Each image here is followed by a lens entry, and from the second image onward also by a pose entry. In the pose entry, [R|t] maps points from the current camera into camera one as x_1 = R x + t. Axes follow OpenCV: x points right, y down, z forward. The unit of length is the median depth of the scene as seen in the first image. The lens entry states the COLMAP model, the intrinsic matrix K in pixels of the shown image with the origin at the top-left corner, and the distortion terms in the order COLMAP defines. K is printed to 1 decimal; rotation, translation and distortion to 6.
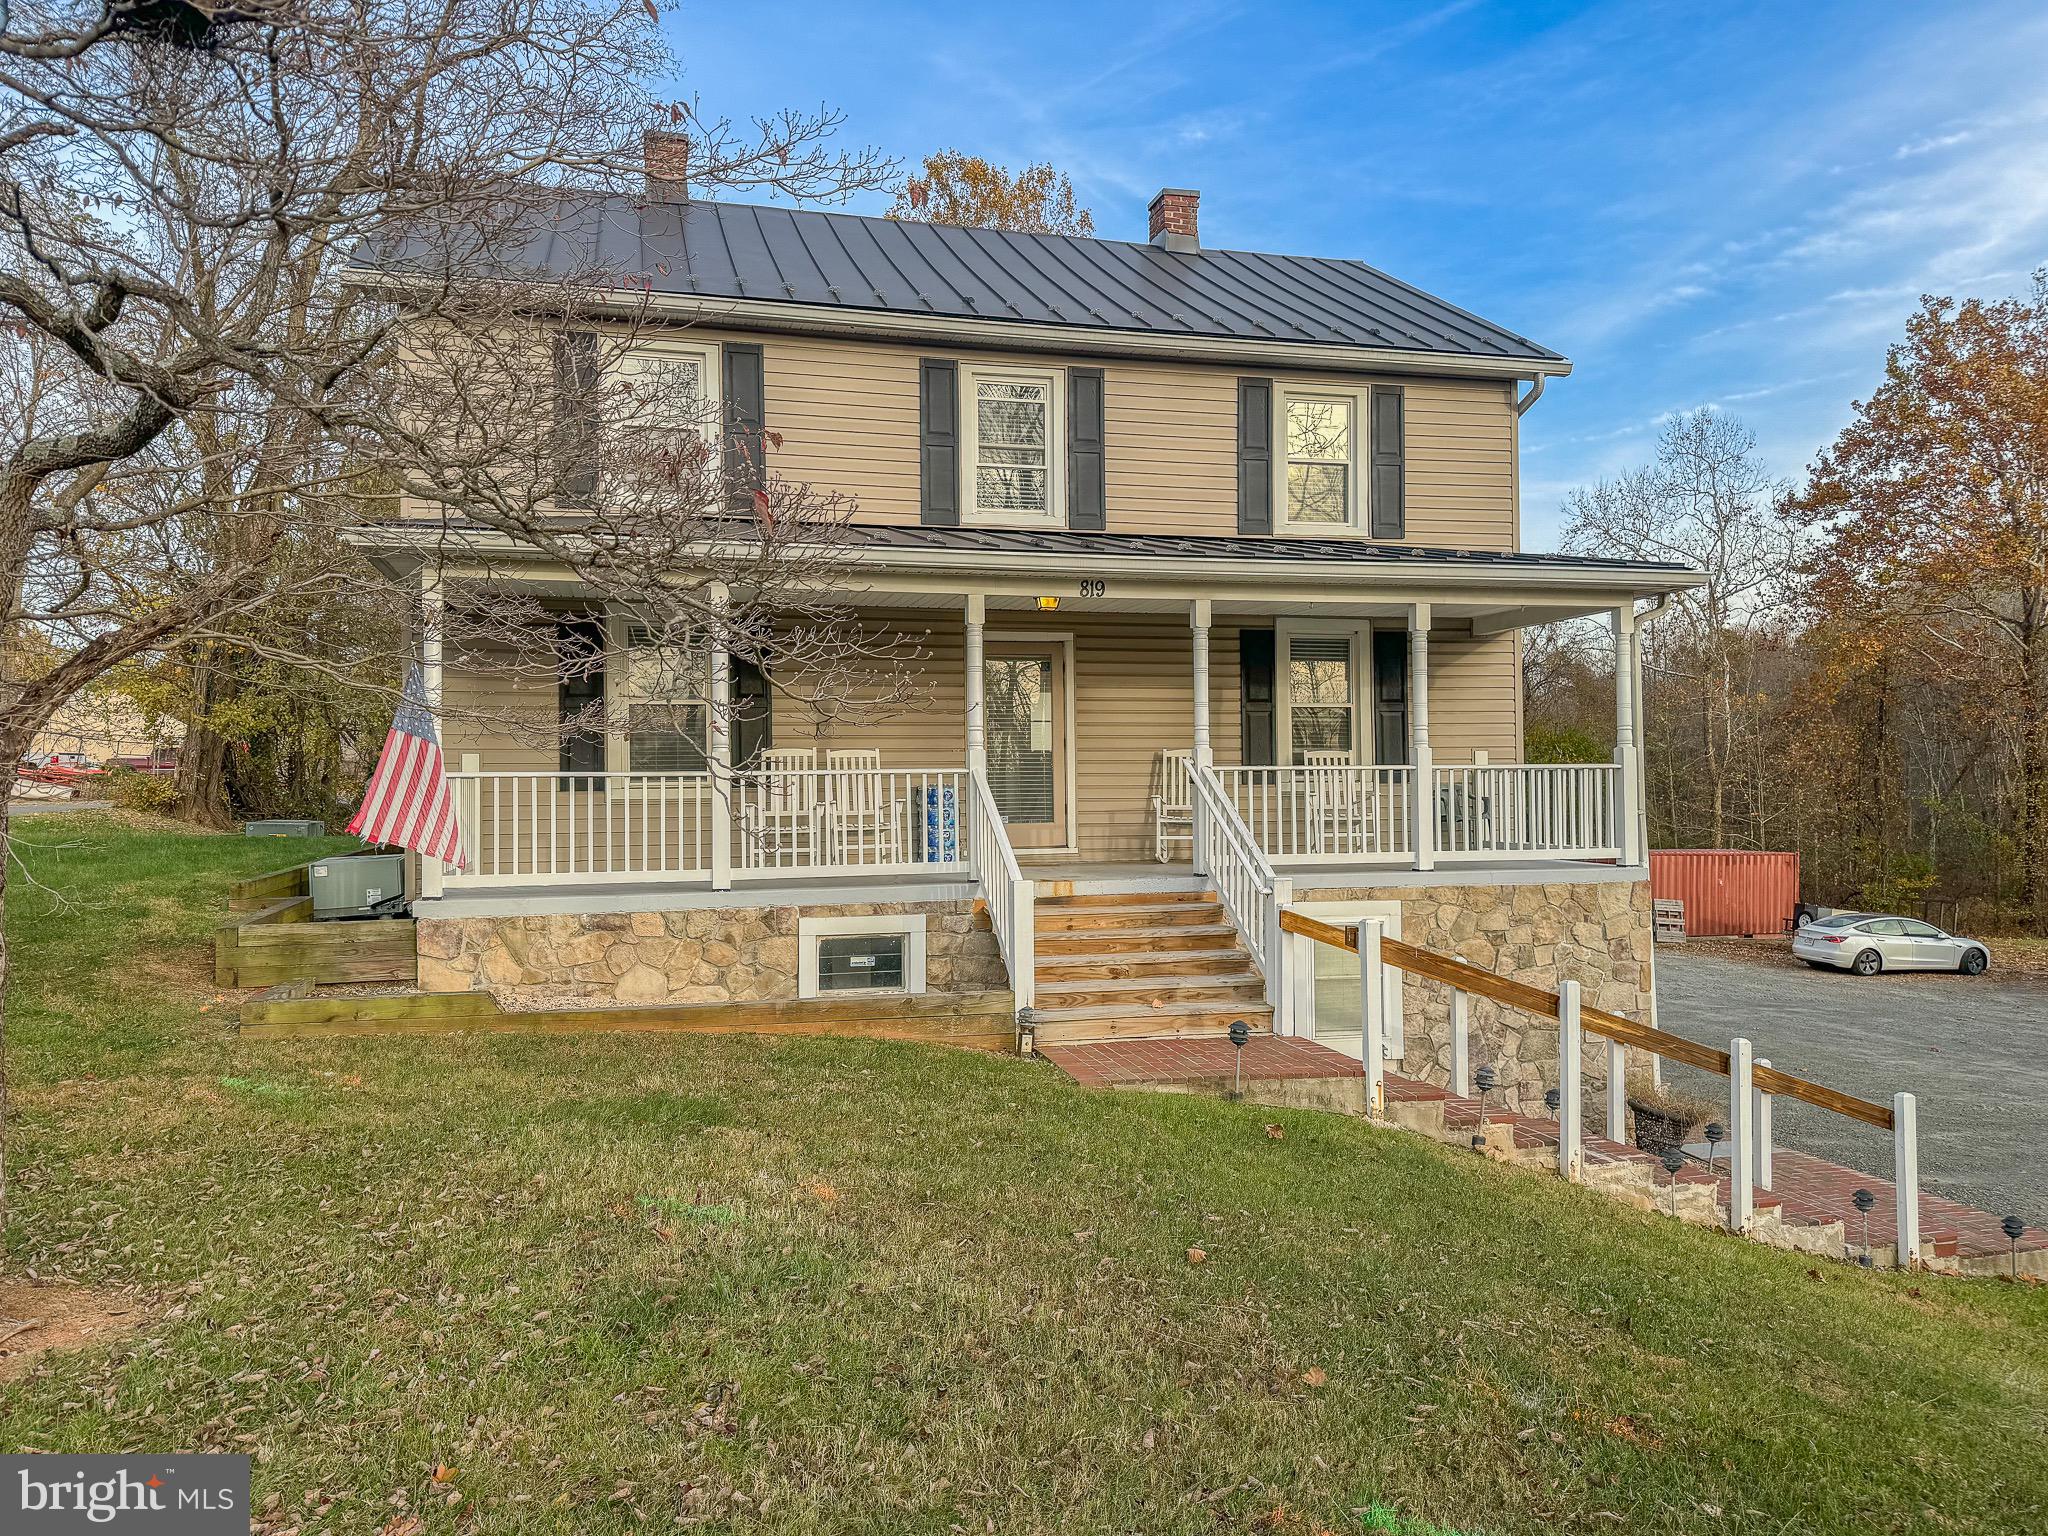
lens RADIAL K [[1410.5, 0, 955.5], [0, 1410.5, 725.7], [0, 0, 1]] dist [0.038686, -0.038760]
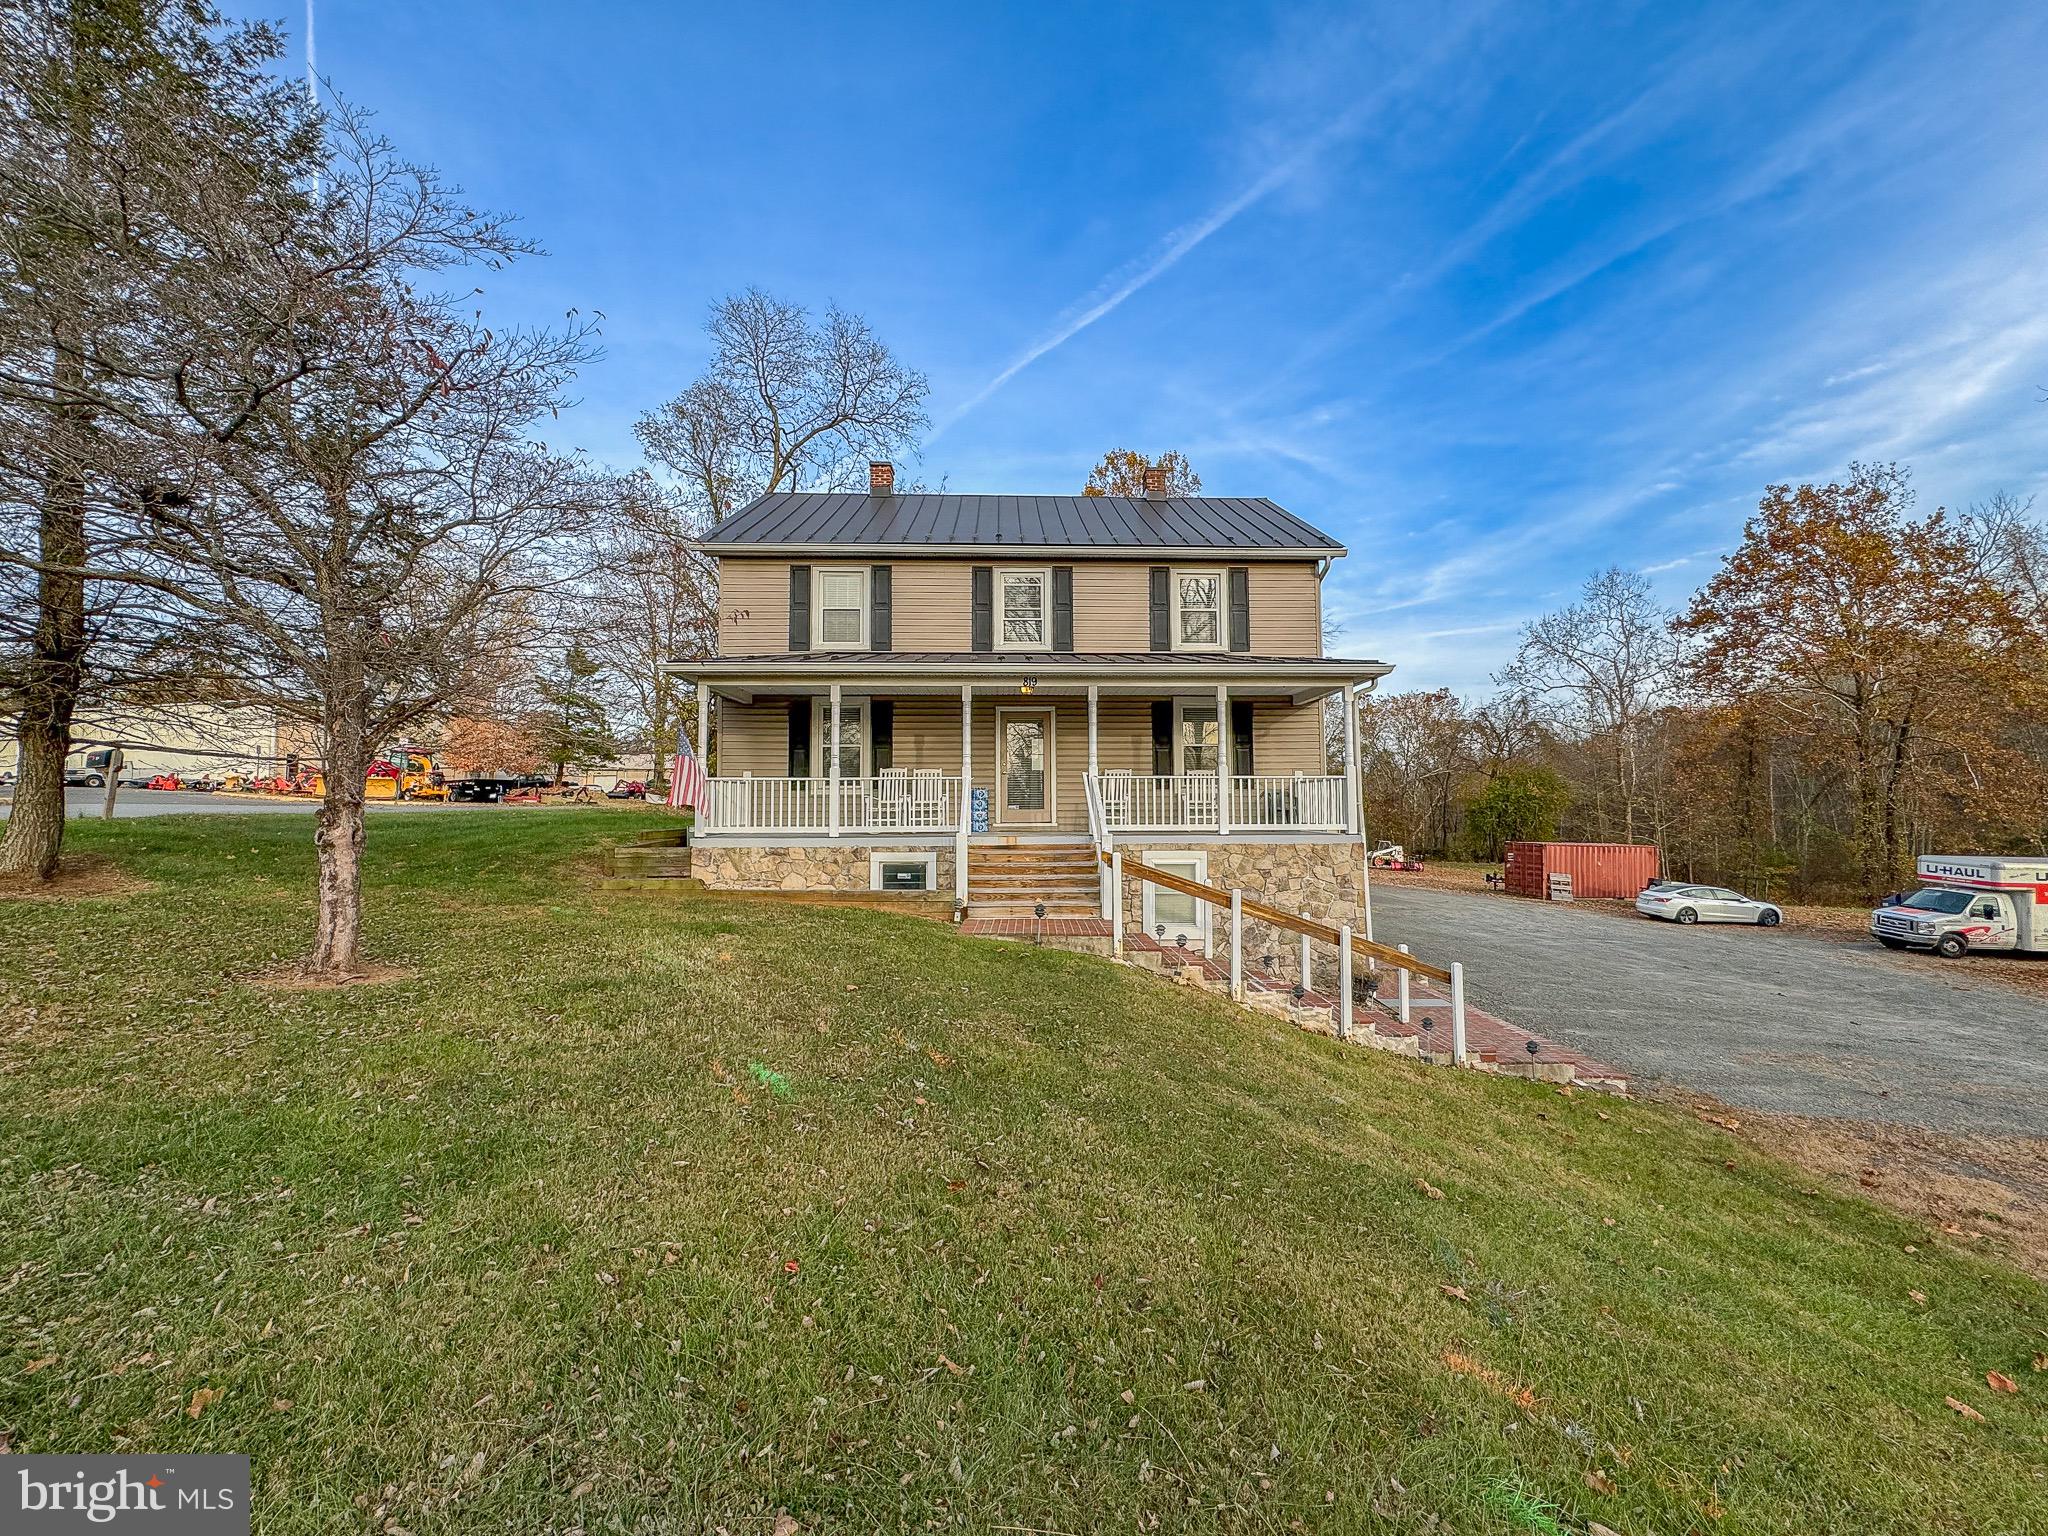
lens RADIAL K [[816.5, 0, 1009.5], [0, 816.5, 731.8], [0, 0, 1]] dist [-0.002188, -0.001451]
pose [[0.977938, -0.011243, -0.208592, 0.249907], [0.001282, 0.998855, -0.047823, 0.018161], [0.208891, 0.046501, 0.976833, -0.064257]]
